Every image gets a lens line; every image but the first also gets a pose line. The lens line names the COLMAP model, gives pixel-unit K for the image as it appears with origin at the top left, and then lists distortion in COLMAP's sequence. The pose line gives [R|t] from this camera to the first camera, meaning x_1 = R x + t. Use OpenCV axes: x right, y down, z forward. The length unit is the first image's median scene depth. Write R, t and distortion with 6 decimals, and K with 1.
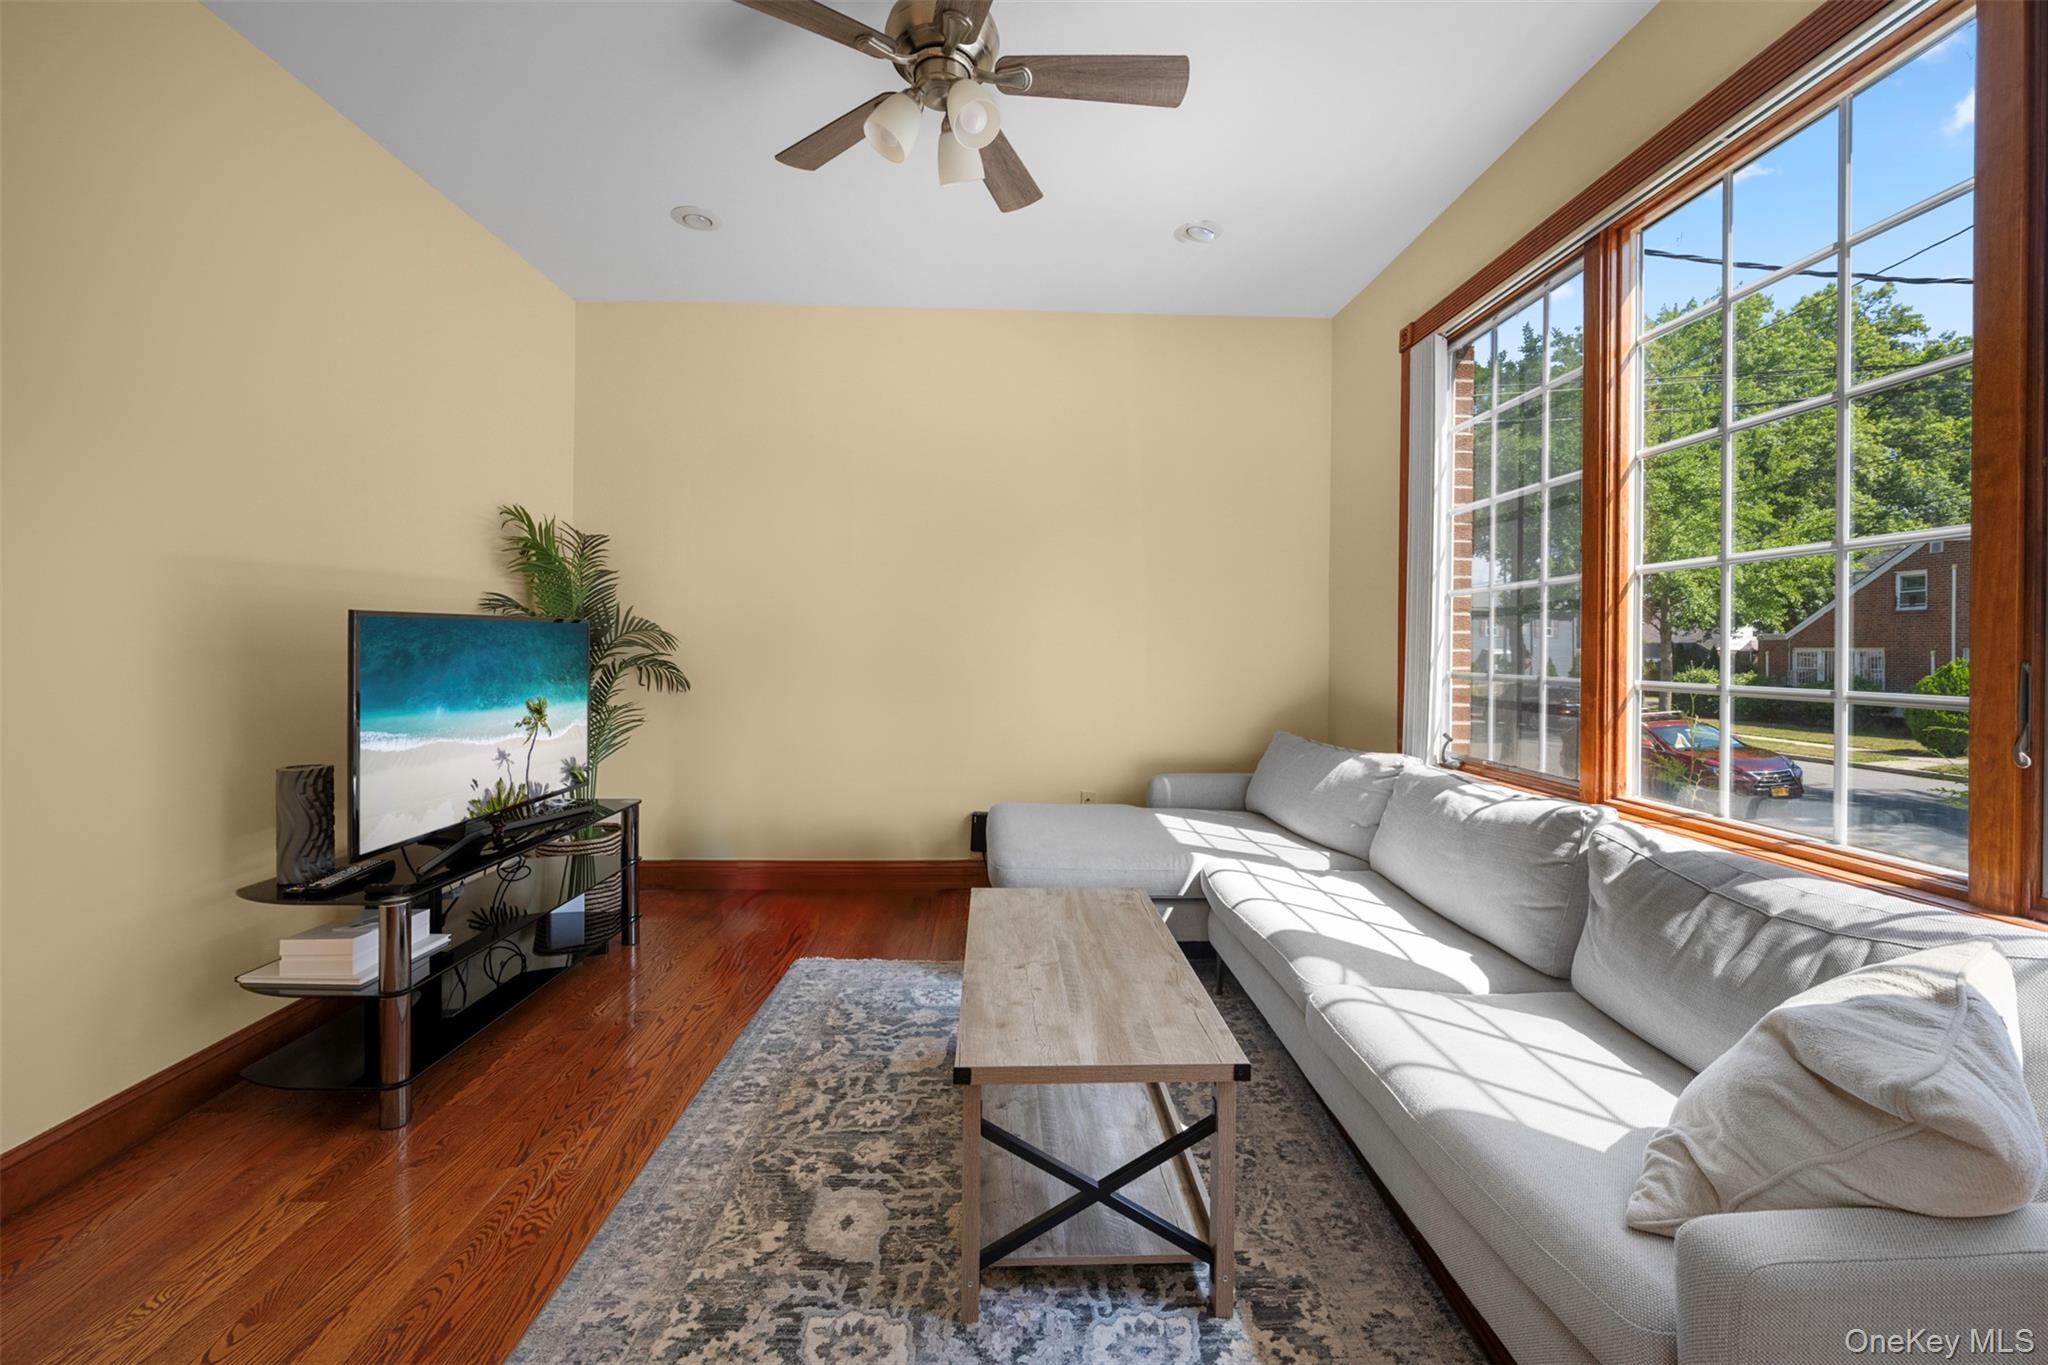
lens RADIAL K [[828.0, 0, 1019.6], [0, 828.0, 645.1], [0, 0, 1]] dist [-0.000798, 0.000115]
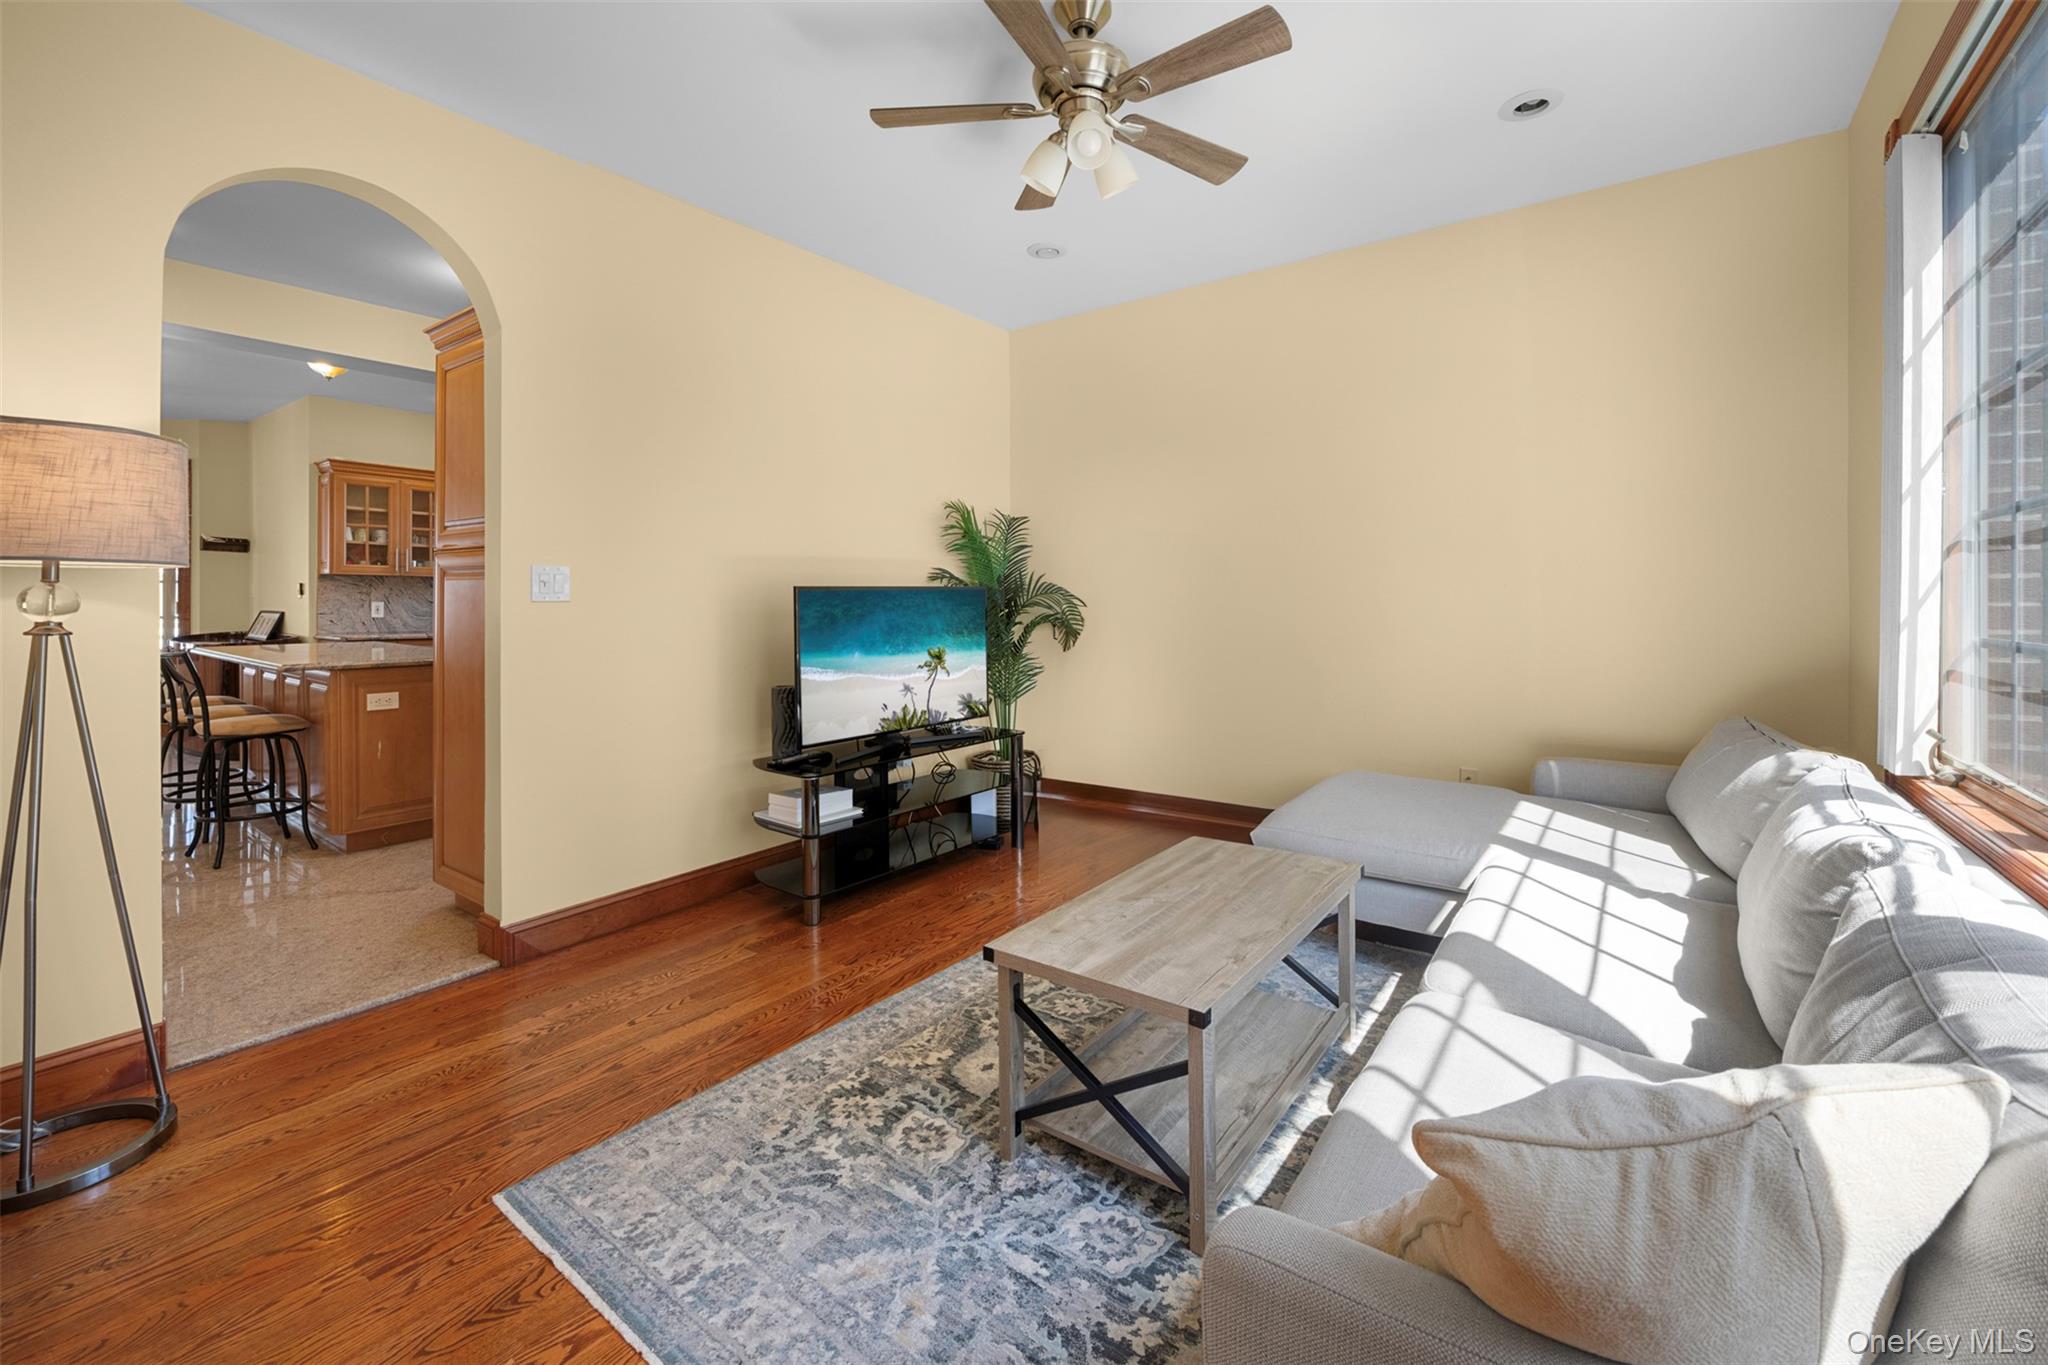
lens RADIAL K [[842.7, 0, 1033.9], [0, 842.7, 604.7], [0, 0, 1]] dist [0.001148, 0.000164]
pose [[0.786641, -0.010041, -0.617329, 0.573578], [0.012157, 0.999926, -0.000773, -0.003280], [0.617291, -0.006897, 0.786705, 0.035462]]
